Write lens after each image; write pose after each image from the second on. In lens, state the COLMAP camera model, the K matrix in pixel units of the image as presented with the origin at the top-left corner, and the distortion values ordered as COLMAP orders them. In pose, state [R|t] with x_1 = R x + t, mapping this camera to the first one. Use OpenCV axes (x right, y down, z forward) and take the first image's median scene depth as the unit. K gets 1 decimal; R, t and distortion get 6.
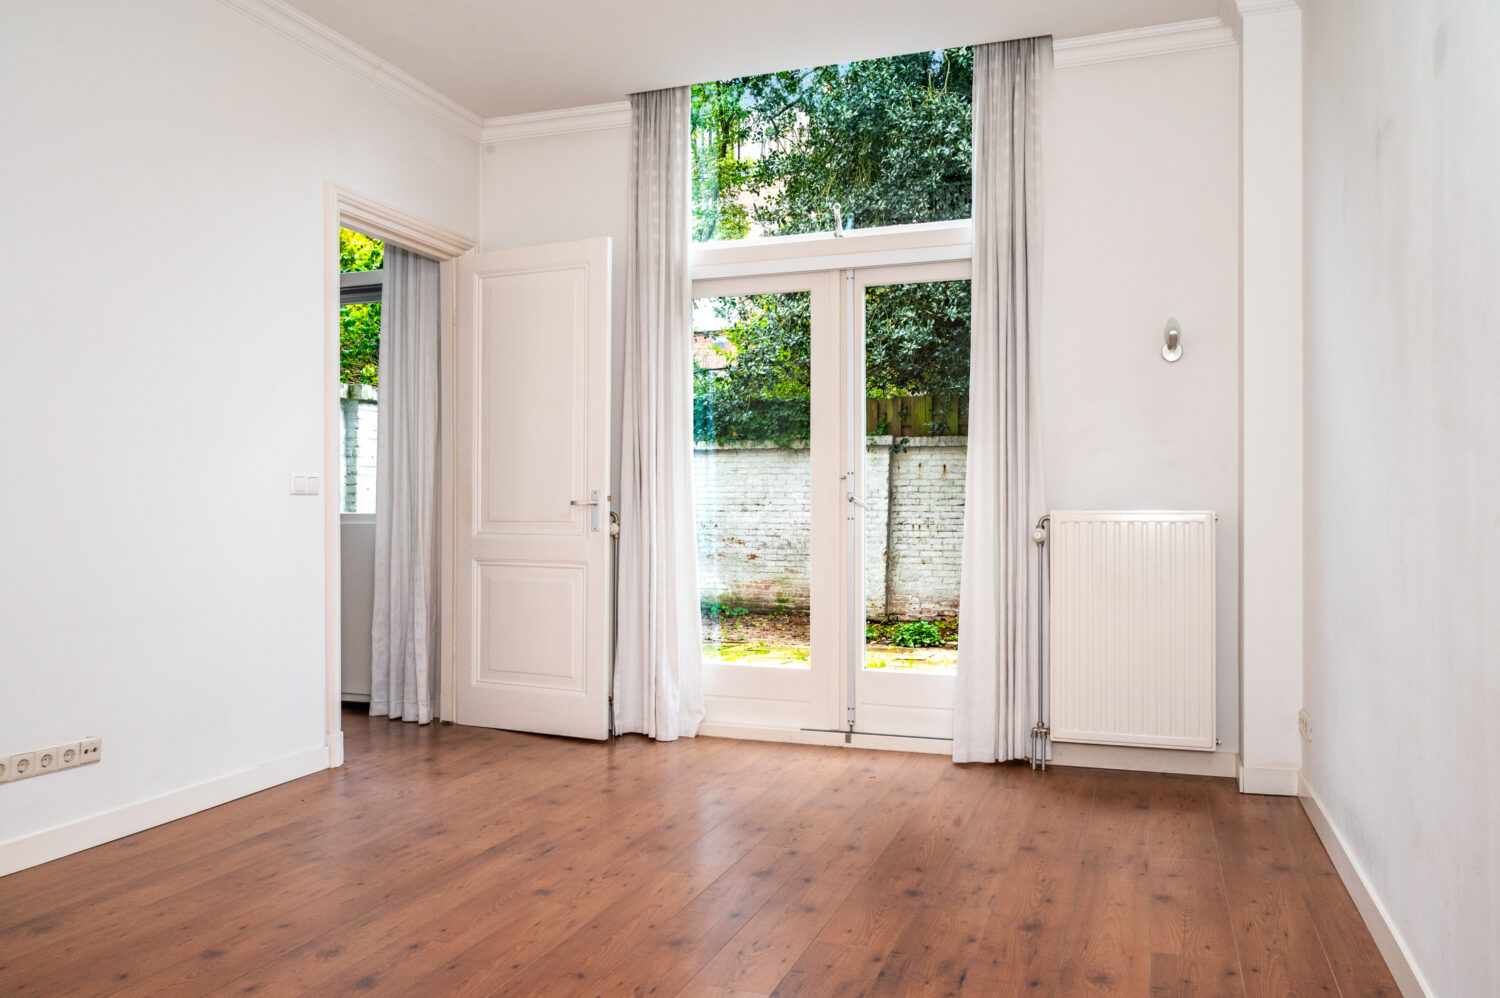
lens RADIAL K [[1138.7, 0, 754.0], [0, 1138.7, 502.4], [0, 0, 1]] dist [-0.004470, 0.004509]
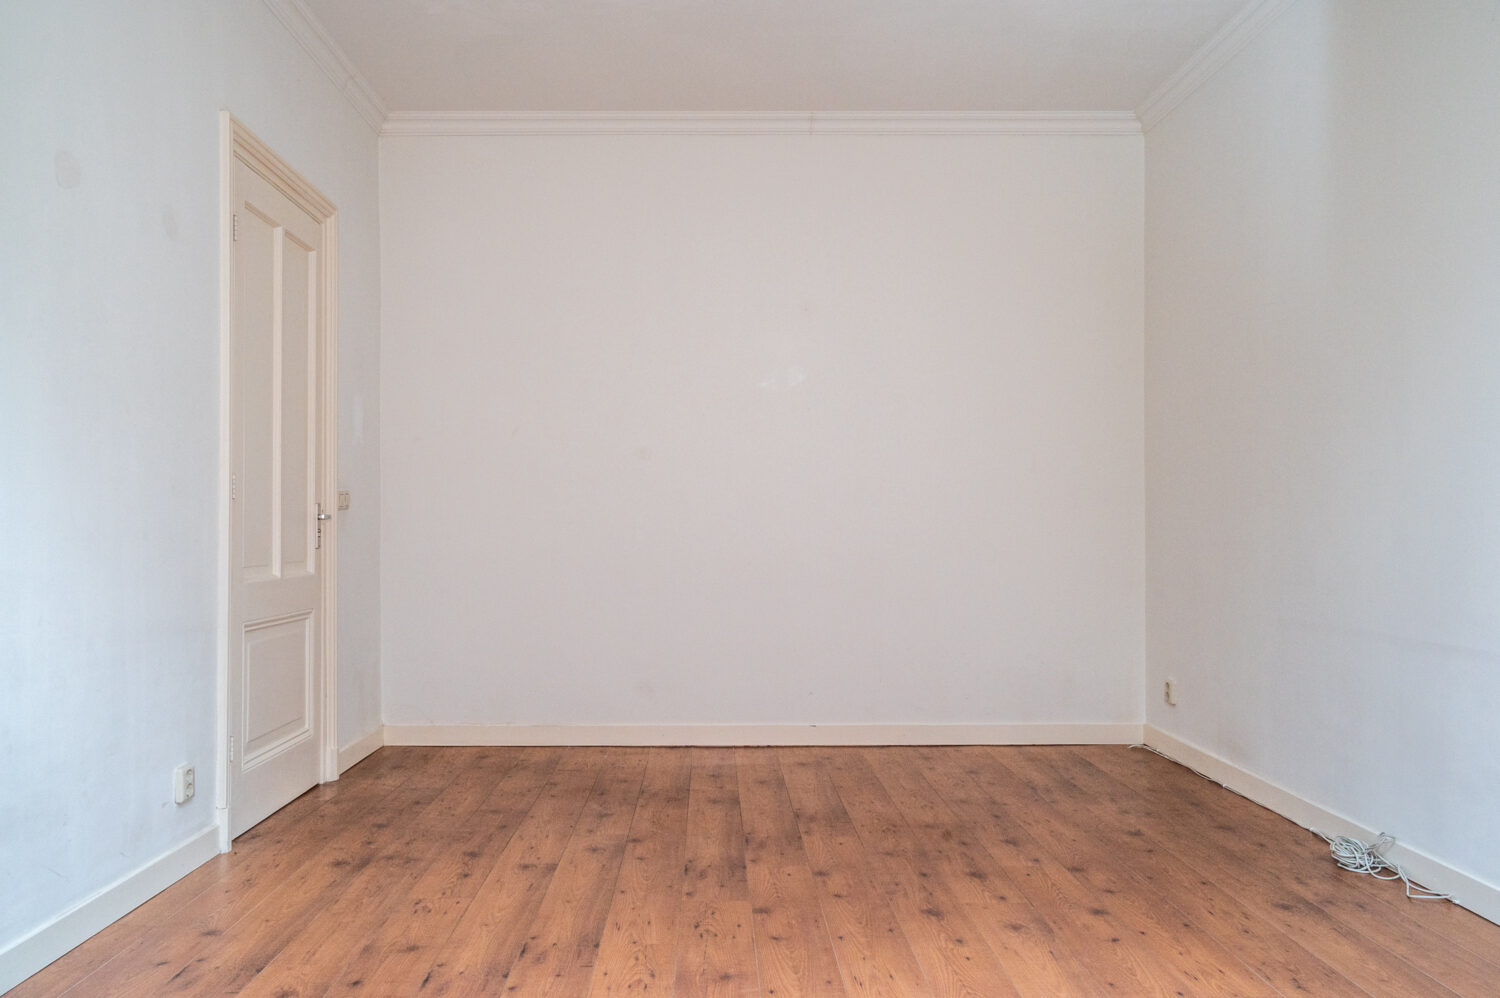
lens RADIAL K [[1138.7, 0, 749.0], [0, 1138.7, 504.8], [0, 0, 1]] dist [-0.004470, 0.004509]
pose [[-0.933239, -0.002787, -0.359247, 0.254221], [0.004554, 0.999798, -0.019586, 0.007471], [0.359228, -0.019915, -0.933037, 1.872570]]
